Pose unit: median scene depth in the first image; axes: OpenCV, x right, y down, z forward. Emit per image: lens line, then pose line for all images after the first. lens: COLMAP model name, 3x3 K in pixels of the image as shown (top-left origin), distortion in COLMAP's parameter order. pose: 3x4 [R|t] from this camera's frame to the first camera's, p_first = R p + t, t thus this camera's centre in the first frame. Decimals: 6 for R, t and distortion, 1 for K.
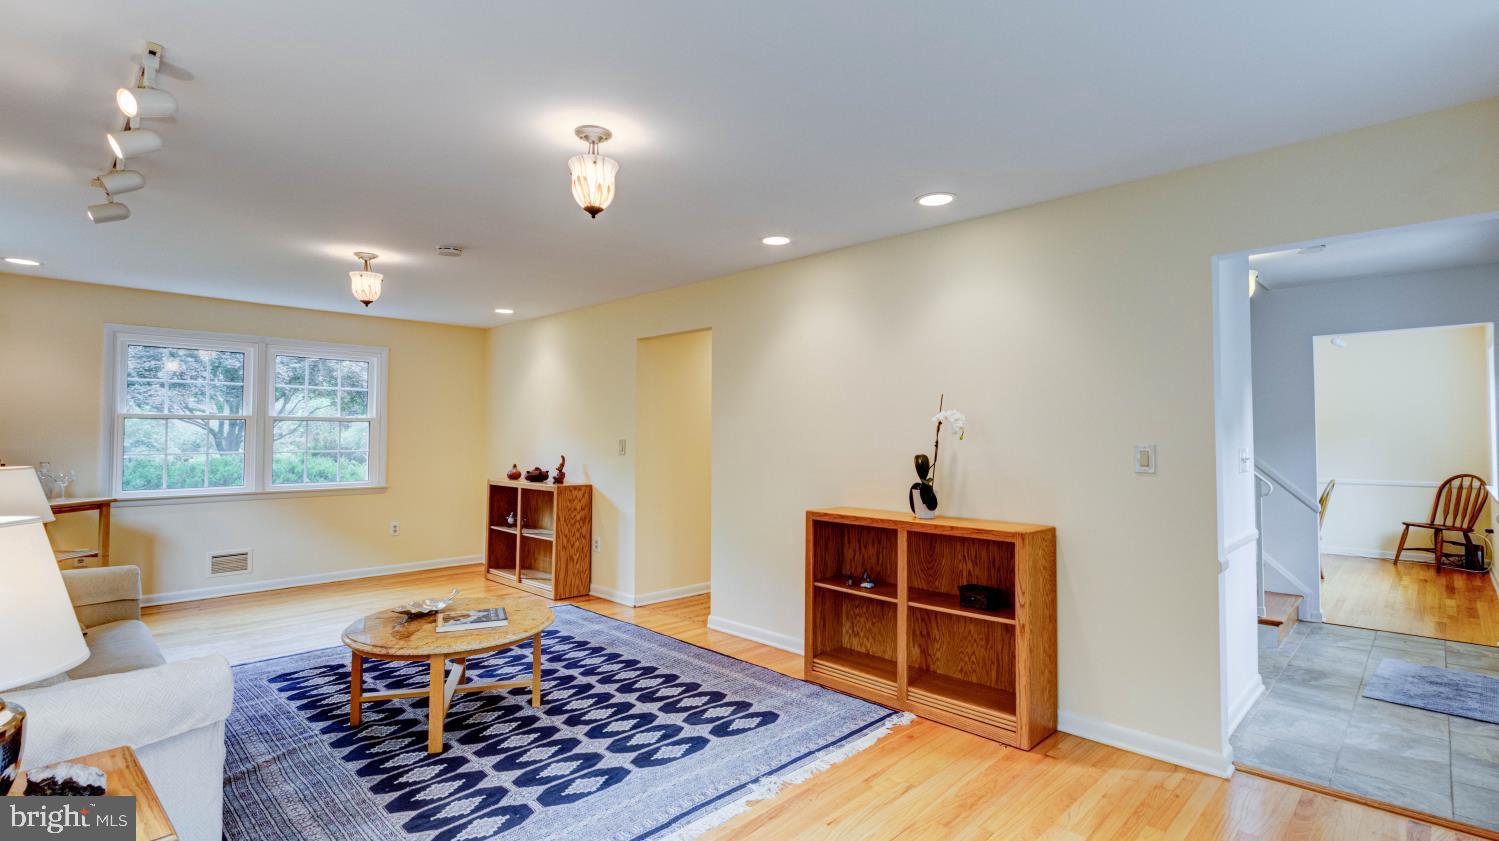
lens RADIAL K [[693.3, 0, 736.9], [0, 693.3, 420.4], [0, 0, 1]] dist [0.011643, -0.004607]
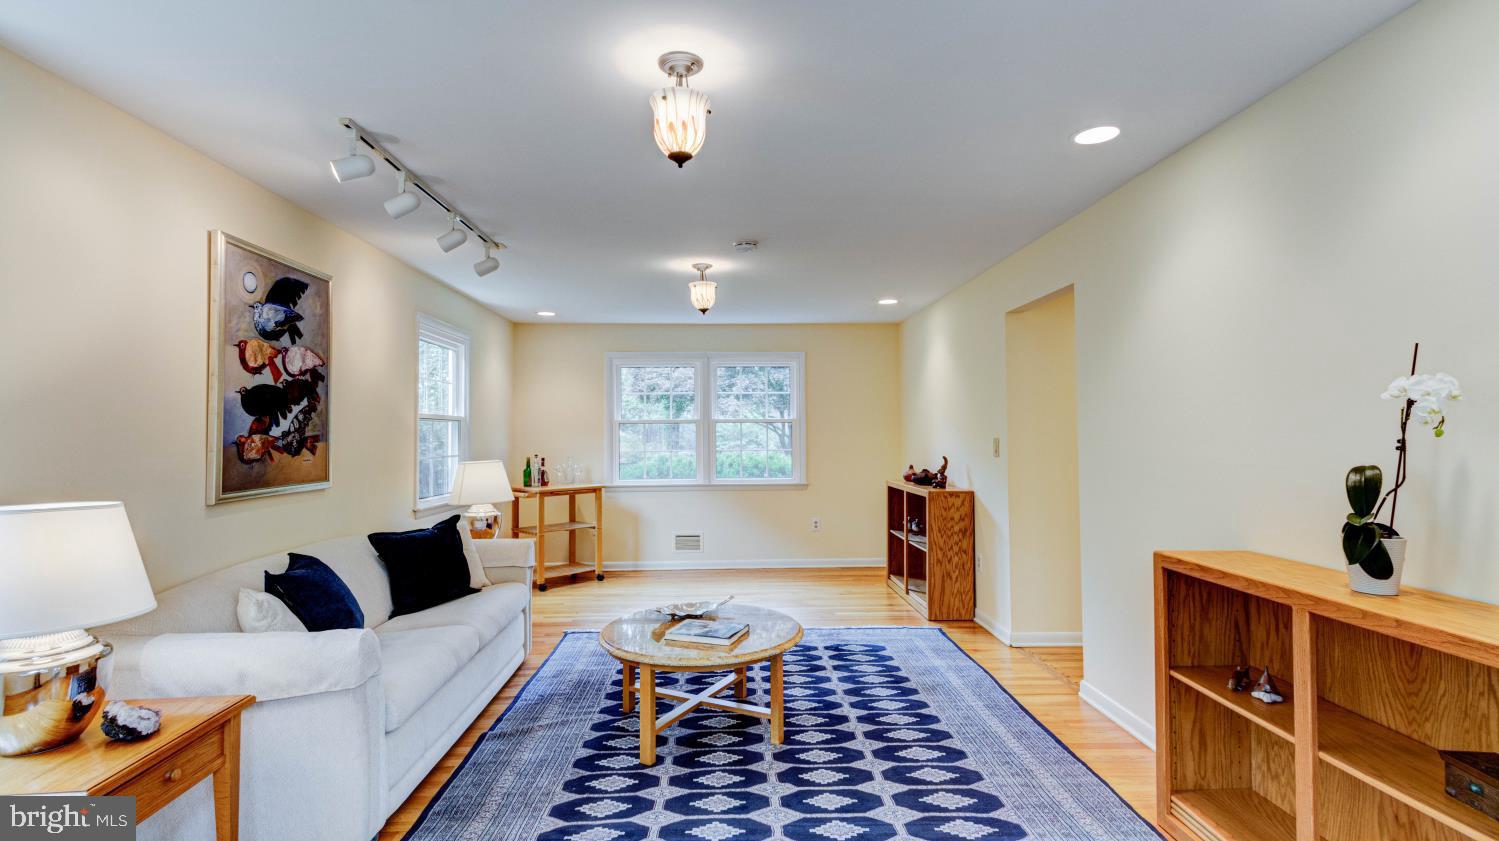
lens RADIAL K [[693.3, 0, 755.4], [0, 693.3, 419.7], [0, 0, 1]] dist [0.011643, -0.004607]
pose [[0.739180, -0.023440, -0.673100, 0.258186], [0.024874, 0.999662, -0.007496, 0.007733], [0.673049, -0.011202, 0.739513, 0.298838]]
